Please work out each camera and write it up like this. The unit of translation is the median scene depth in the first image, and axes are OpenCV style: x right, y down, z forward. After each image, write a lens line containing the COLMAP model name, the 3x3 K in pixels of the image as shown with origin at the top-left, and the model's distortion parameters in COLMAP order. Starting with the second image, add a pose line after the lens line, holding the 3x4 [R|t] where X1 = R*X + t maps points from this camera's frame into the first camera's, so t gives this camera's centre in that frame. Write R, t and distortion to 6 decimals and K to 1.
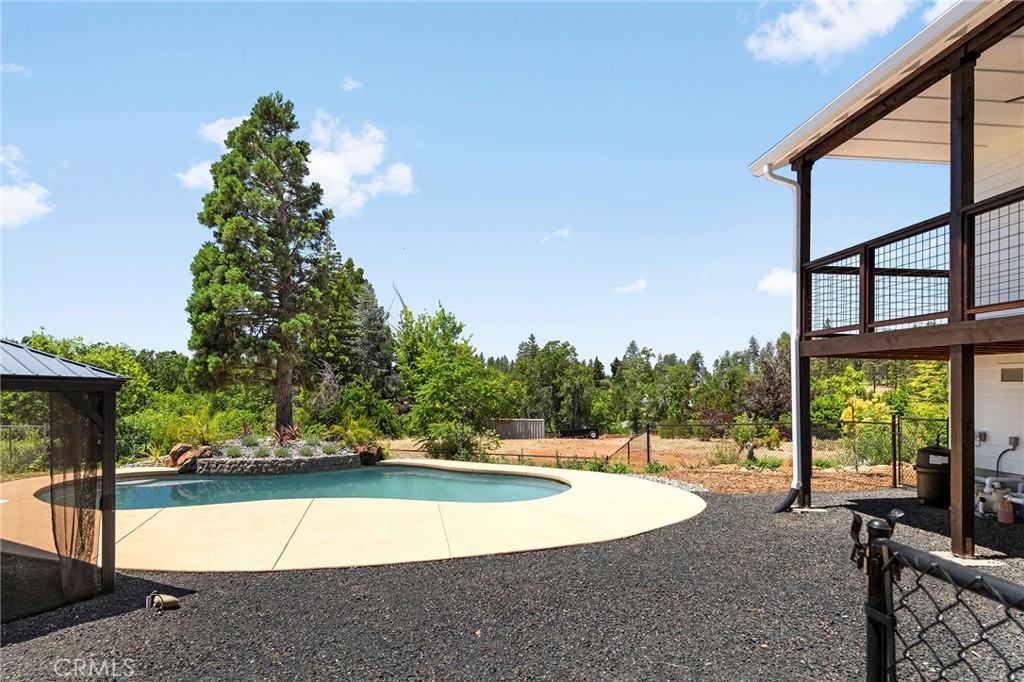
lens RADIAL K [[598.9, 0, 504.3], [0, 598.9, 386.4], [0, 0, 1]] dist [0.015114, -0.001586]
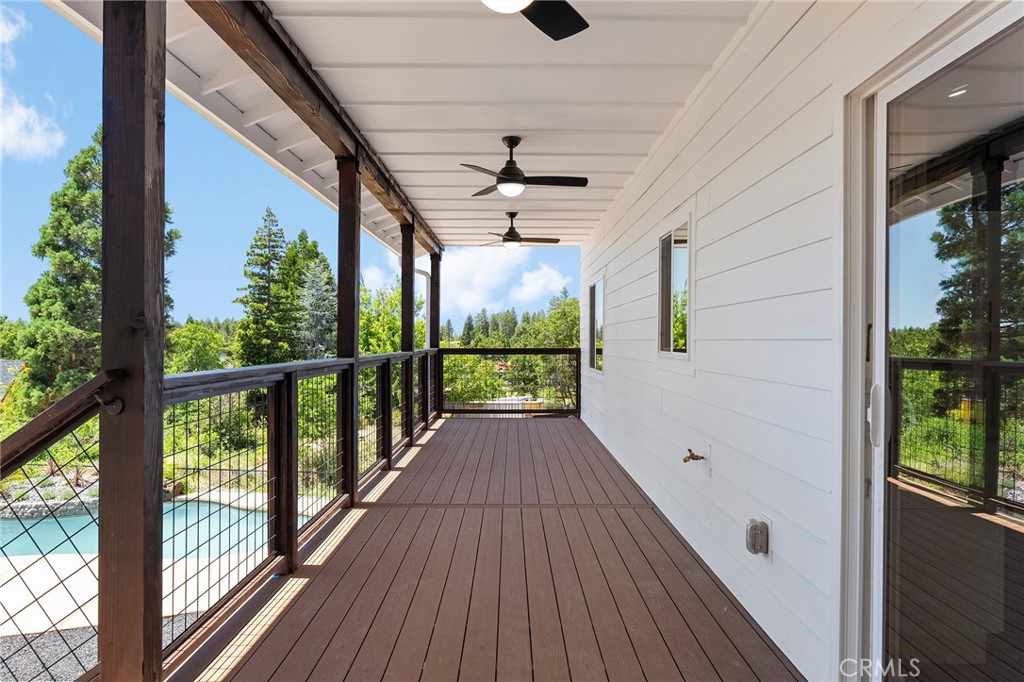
lens RADIAL K [[693.2, 0, 512.4], [0, 693.2, 336.6], [0, 0, 1]] dist [-0.003392, 0.001452]
pose [[0.998672, -0.019757, -0.047575, 0.362607], [0.019177, 0.999737, -0.012614, -0.105550], [0.047811, 0.011685, 0.998788, -0.131735]]
